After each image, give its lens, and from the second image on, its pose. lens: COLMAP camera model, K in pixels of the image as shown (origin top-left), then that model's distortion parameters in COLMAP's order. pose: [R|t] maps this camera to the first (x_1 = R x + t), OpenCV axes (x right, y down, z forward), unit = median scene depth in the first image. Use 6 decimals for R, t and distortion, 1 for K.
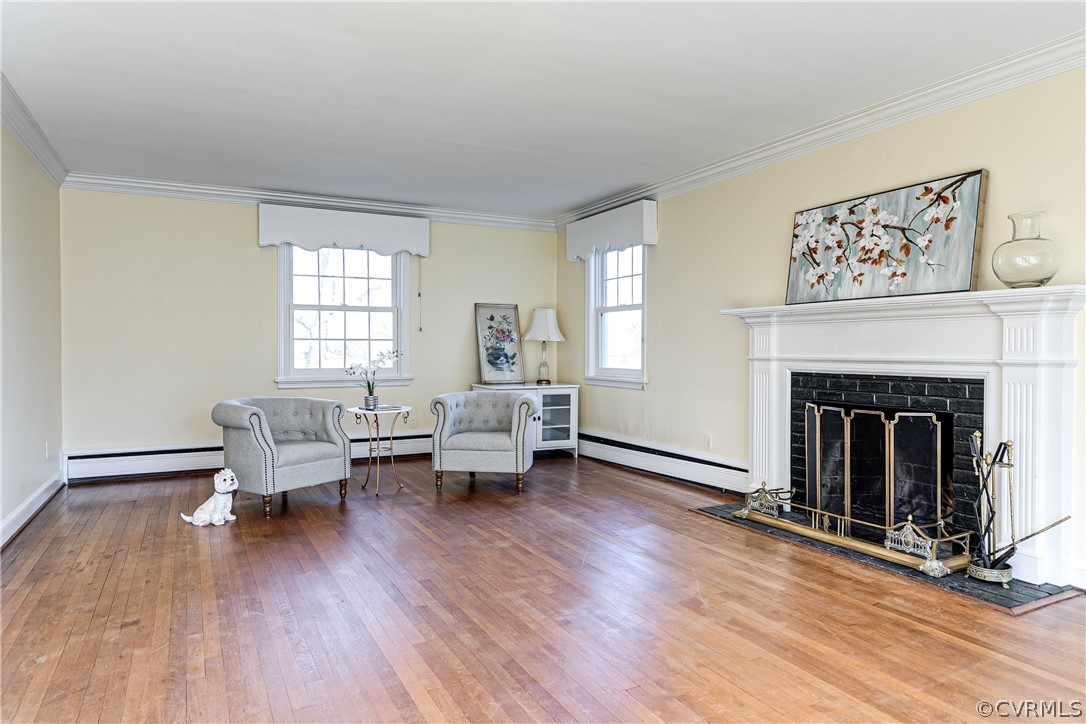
lens RADIAL K [[682.7, 0, 543.0], [0, 682.7, 362.0], [0, 0, 1]] dist [0.002819, 0.000678]
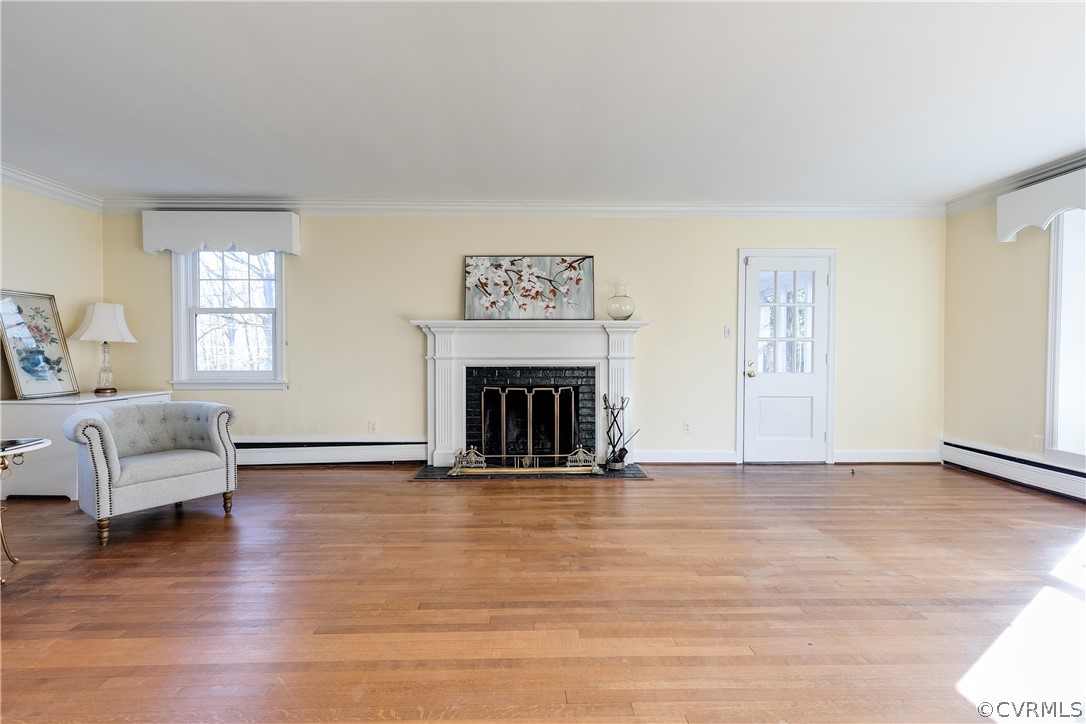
lens RADIAL K [[488.2, 0, 543.0], [0, 488.2, 362.0], [0, 0, 1]] dist [0.000523, -0.000072]
pose [[0.438127, -0.021795, 0.898649, -0.552969], [0.019194, 0.999705, 0.014887, -0.008922], [-0.898708, 0.010726, 0.438416, 0.461536]]
